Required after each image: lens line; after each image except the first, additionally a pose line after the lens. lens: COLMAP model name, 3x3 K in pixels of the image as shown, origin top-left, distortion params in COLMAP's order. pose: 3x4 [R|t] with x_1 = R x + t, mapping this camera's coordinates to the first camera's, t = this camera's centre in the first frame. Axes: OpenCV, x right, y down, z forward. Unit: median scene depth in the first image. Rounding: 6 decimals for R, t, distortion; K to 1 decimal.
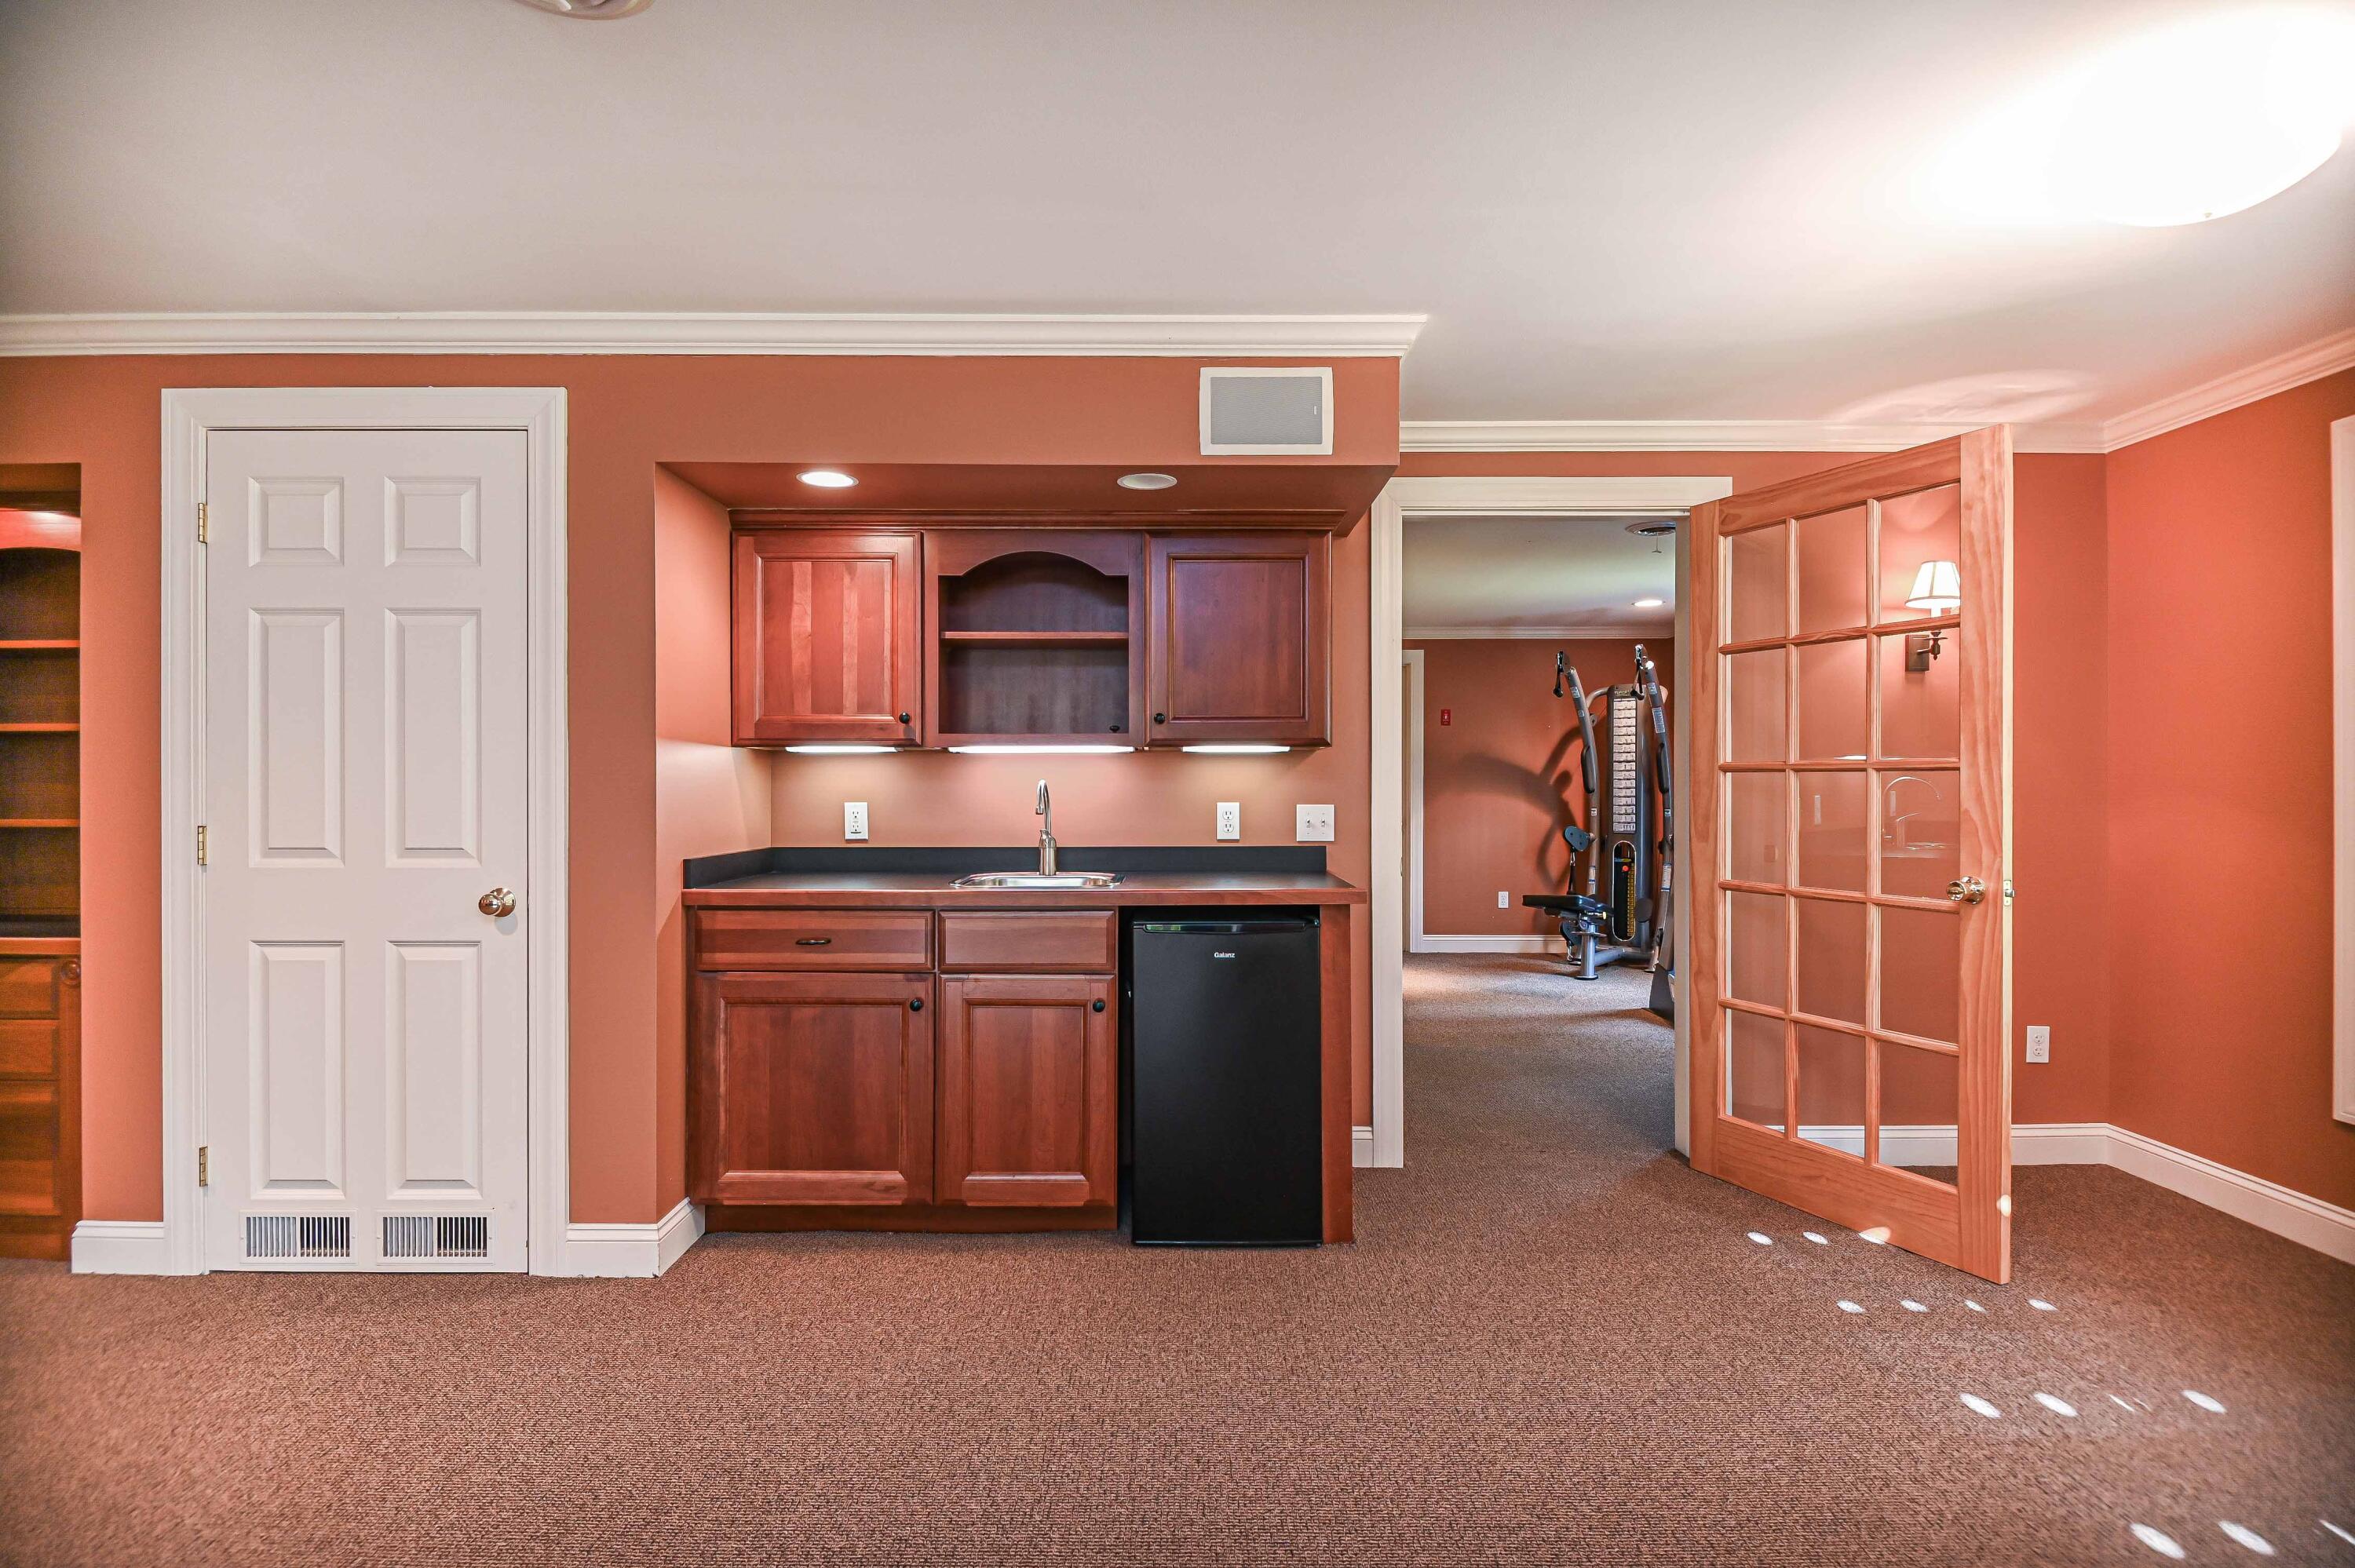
lens RADIAL K [[1167.3, 0, 1172.0], [0, 1167.3, 789.7], [0, 0, 1]] dist [-0.011034, -0.001411]
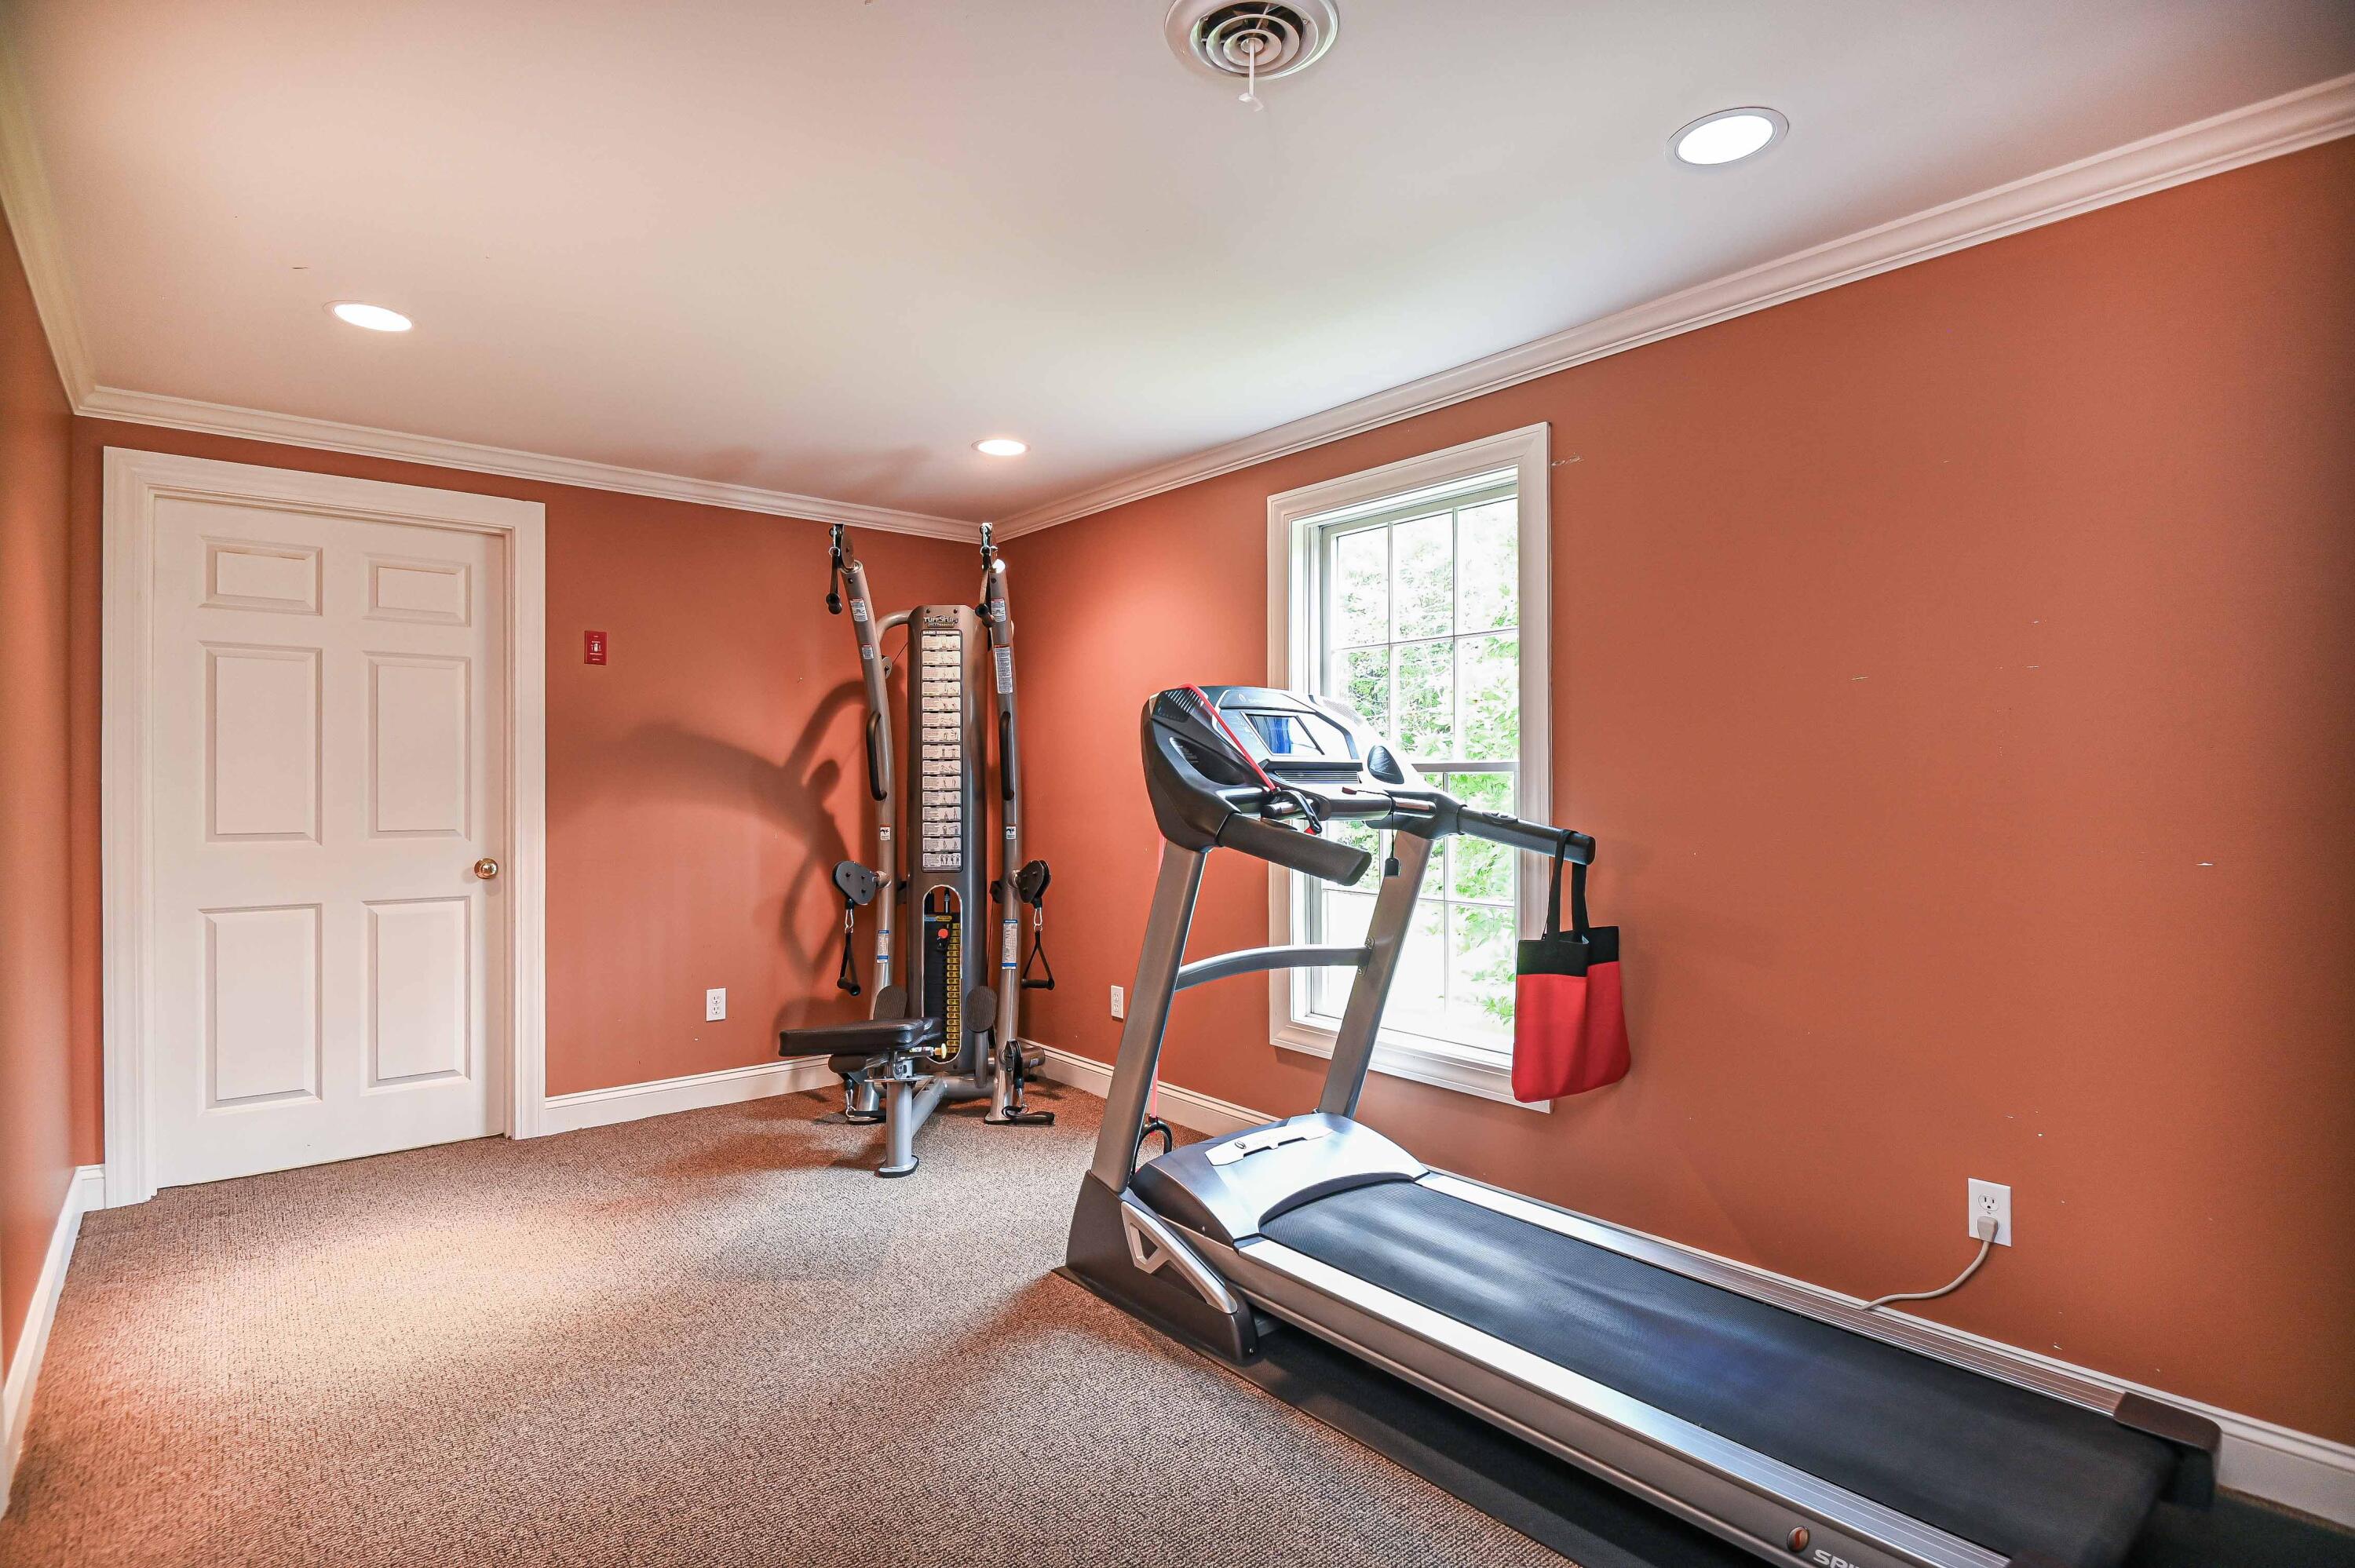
lens RADIAL K [[1167.3, 0, 1178.2], [0, 1167.3, 781.5], [0, 0, 1]] dist [-0.011034, -0.001411]
pose [[0.774221, -0.002831, 0.632910, 0.118464], [0.002820, 0.999996, 0.001023, -0.005864], [-0.632910, 0.000992, 0.774225, 0.482278]]
